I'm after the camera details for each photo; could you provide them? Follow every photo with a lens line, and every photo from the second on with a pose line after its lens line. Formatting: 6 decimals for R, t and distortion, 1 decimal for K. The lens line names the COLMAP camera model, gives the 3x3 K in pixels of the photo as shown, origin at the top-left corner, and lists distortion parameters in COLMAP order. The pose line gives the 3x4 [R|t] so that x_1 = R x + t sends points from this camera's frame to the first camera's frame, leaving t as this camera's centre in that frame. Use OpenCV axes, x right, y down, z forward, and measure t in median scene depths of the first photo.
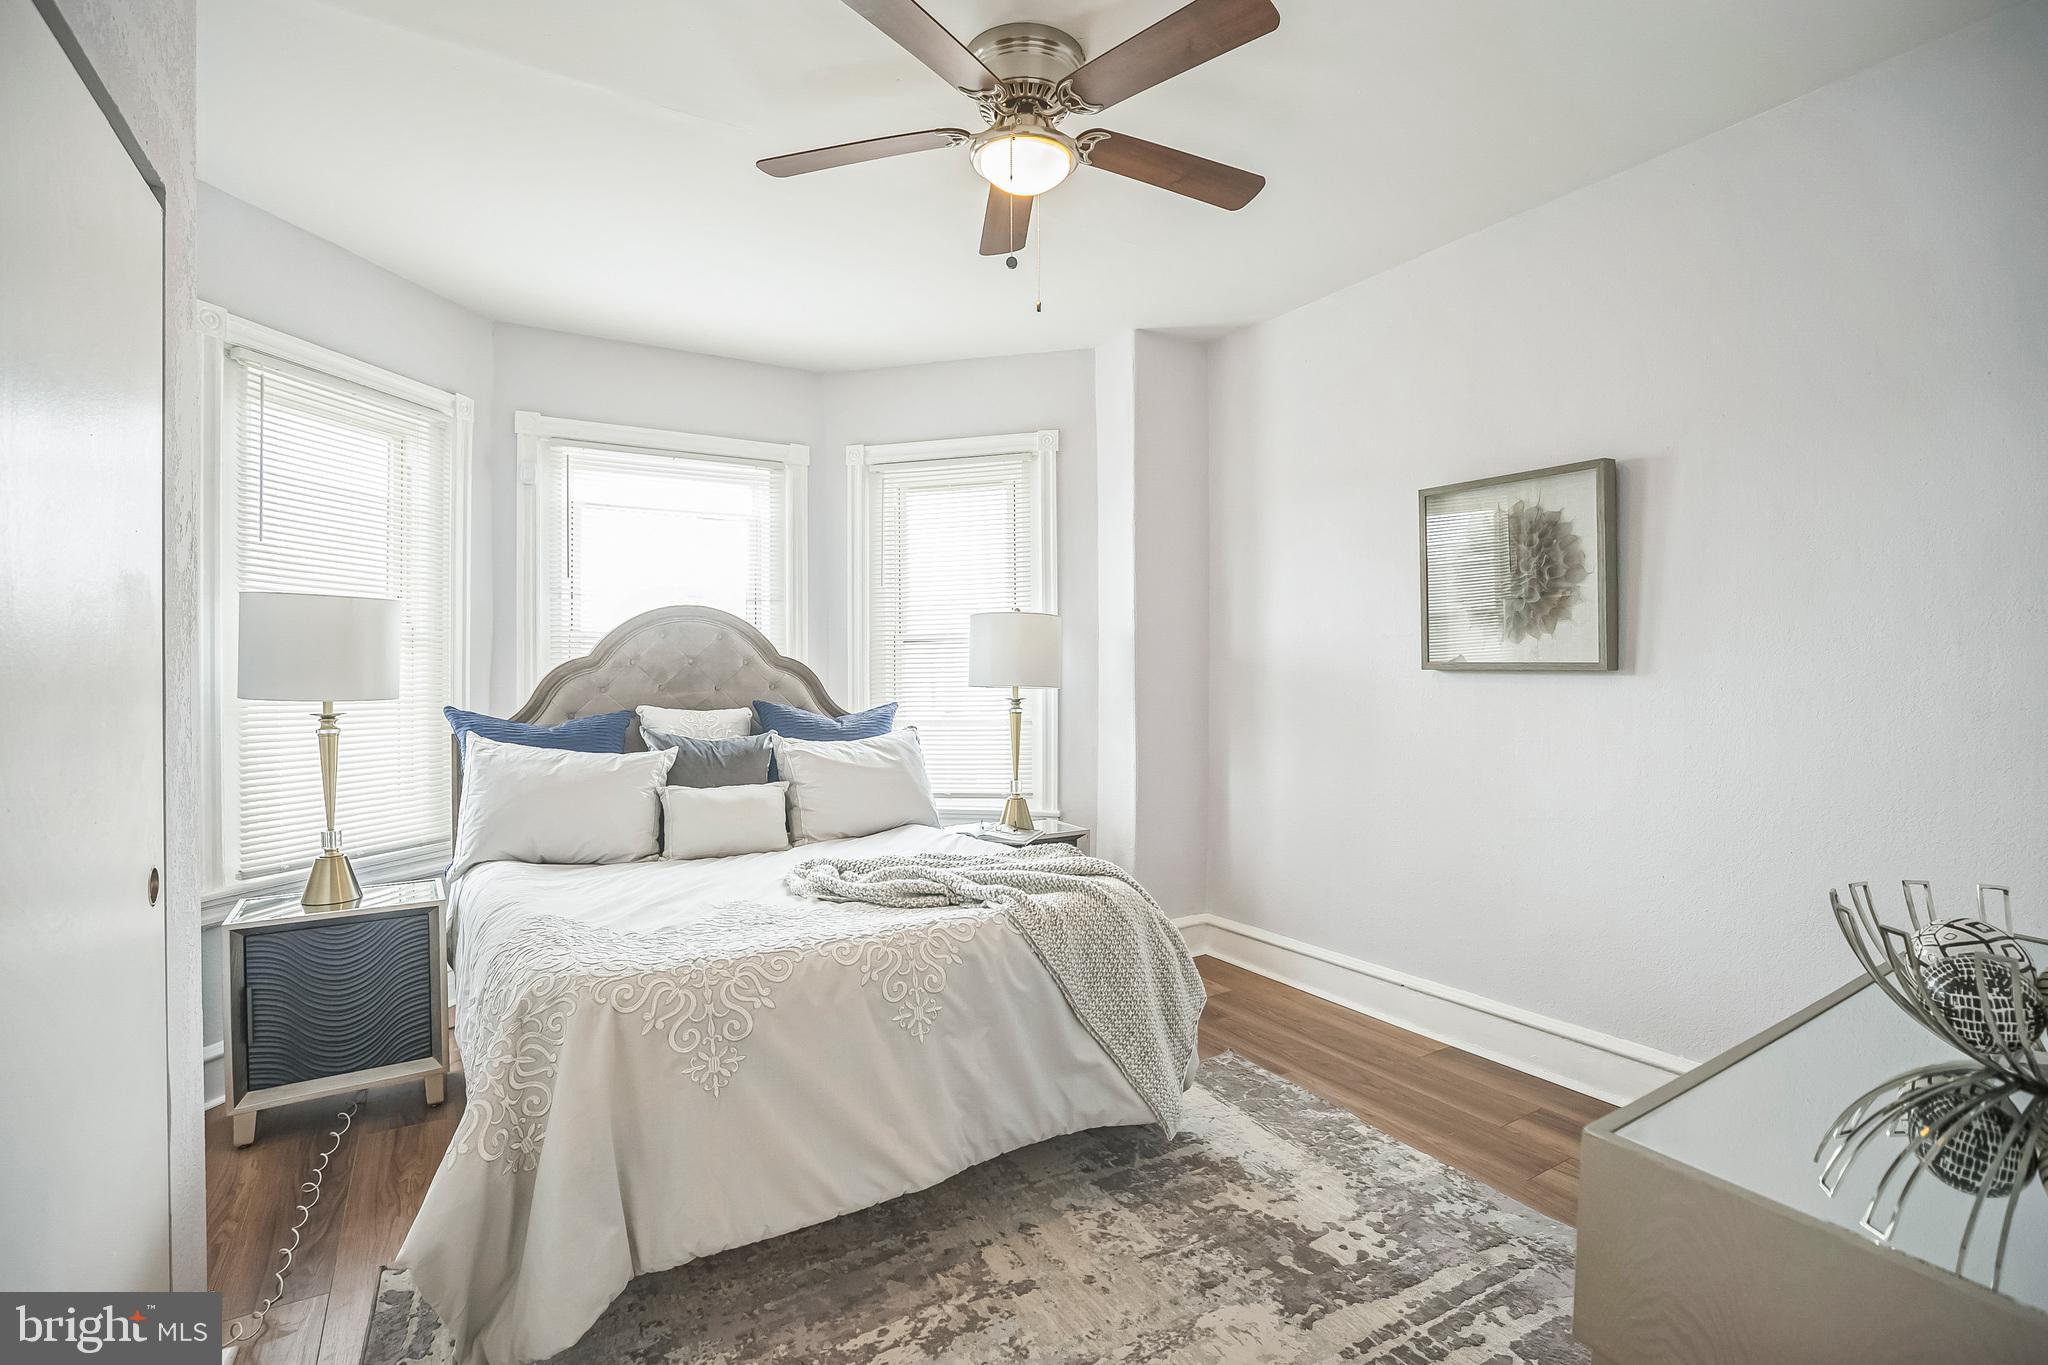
lens RADIAL K [[935.4, 0, 1028.8], [0, 935.4, 702.8], [0, 0, 1]] dist [-0.003118, -0.000263]
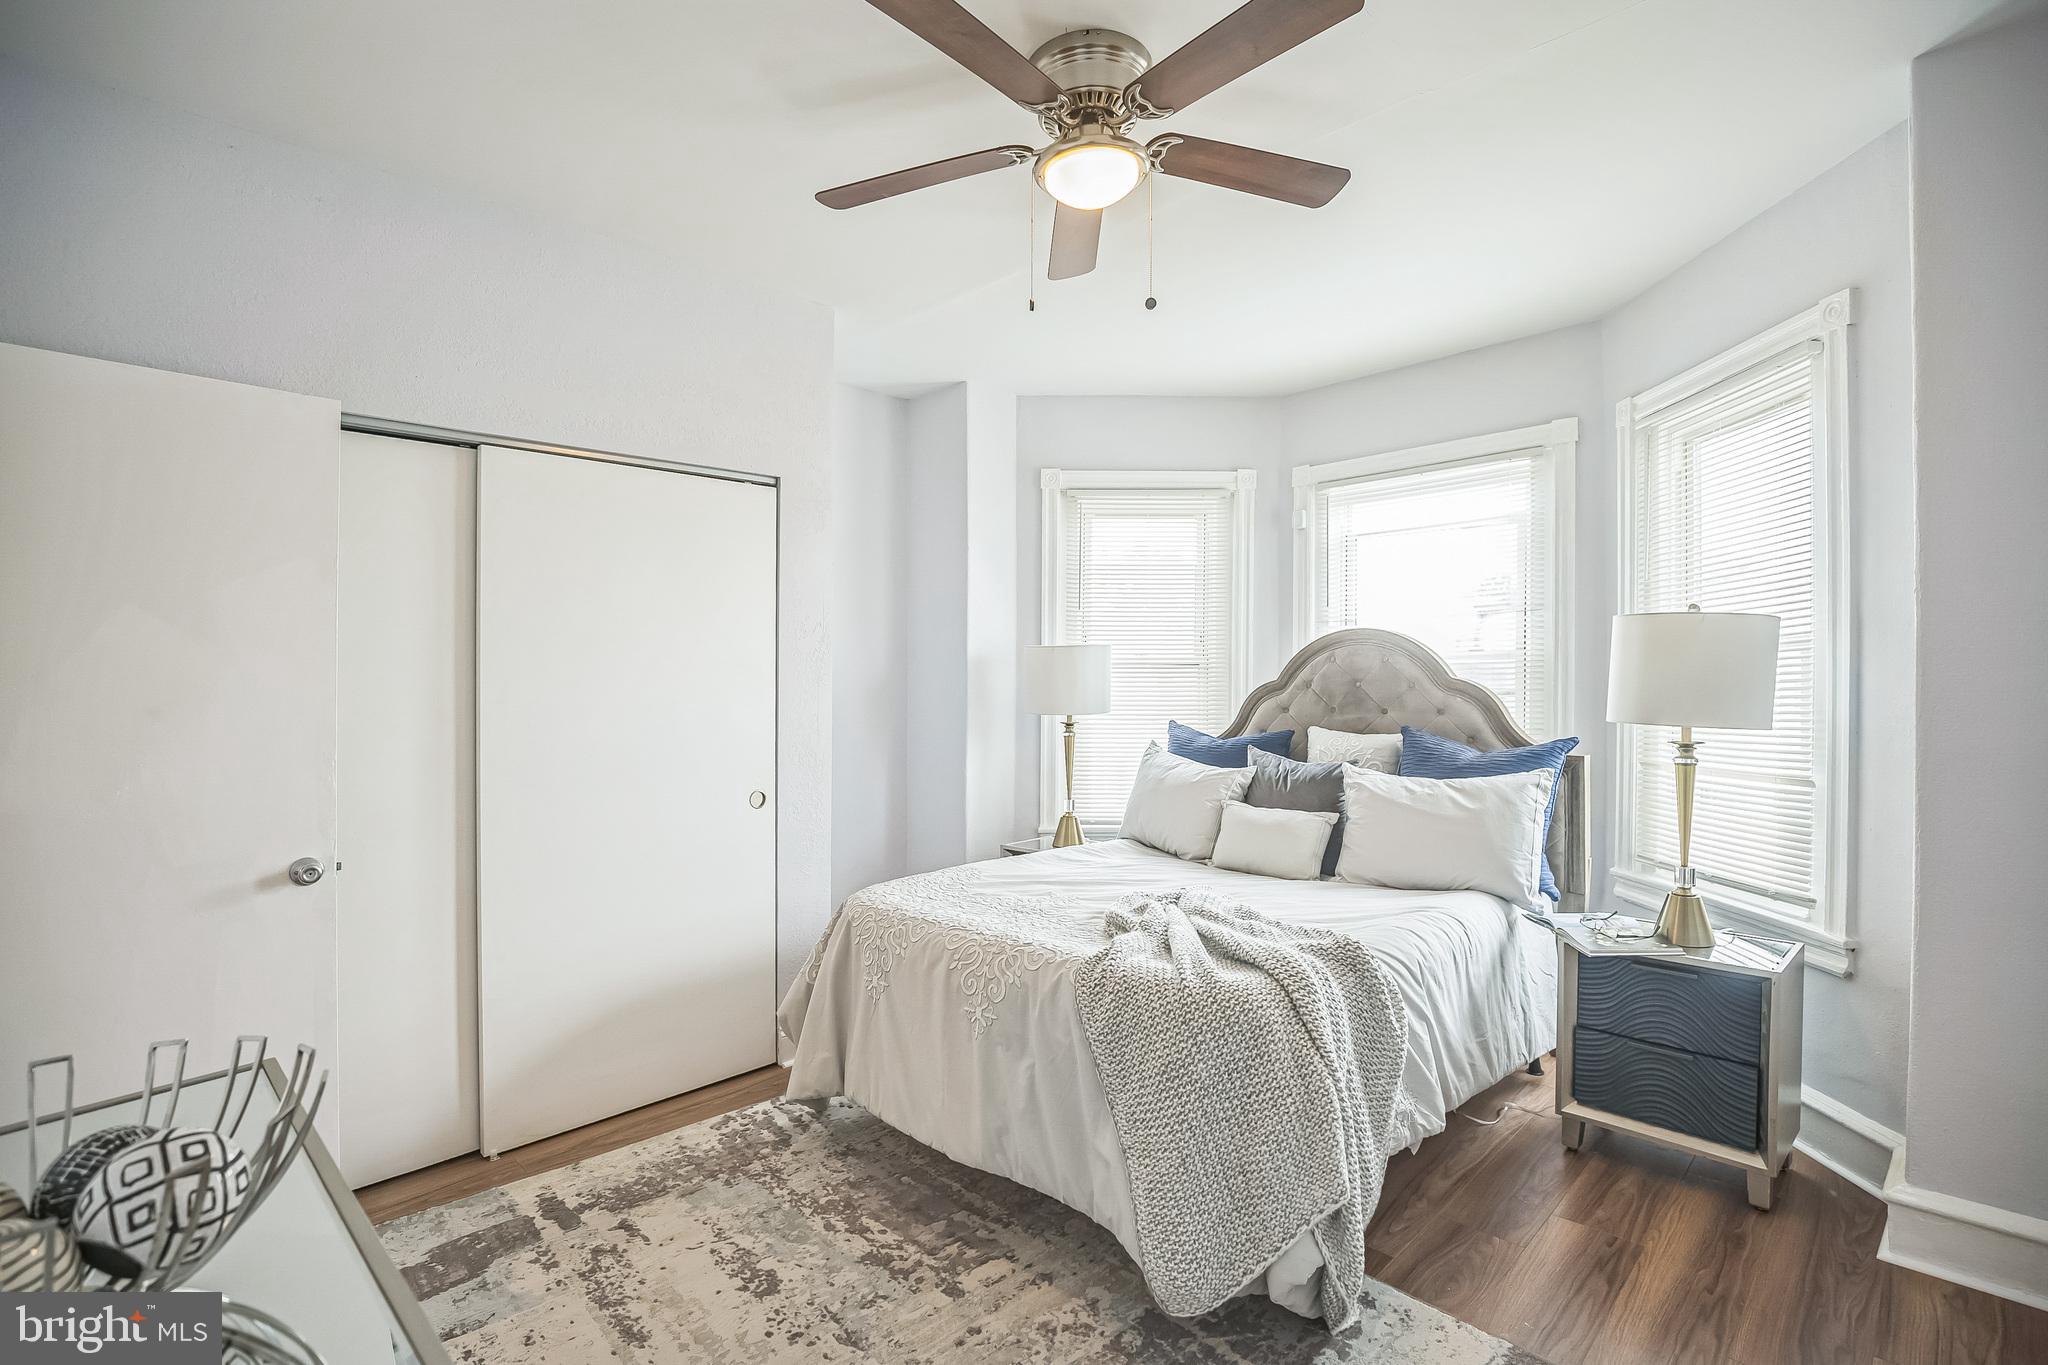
lens RADIAL K [[969.6, 0, 1025.6], [0, 969.6, 707.8], [0, 0, 1]] dist [-0.000831, -0.000100]
pose [[0.243356, 0.022955, -0.969665, 0.519046], [-0.049289, 0.998721, 0.011273, -0.013878], [0.968684, 0.045050, 0.244176, 0.398978]]
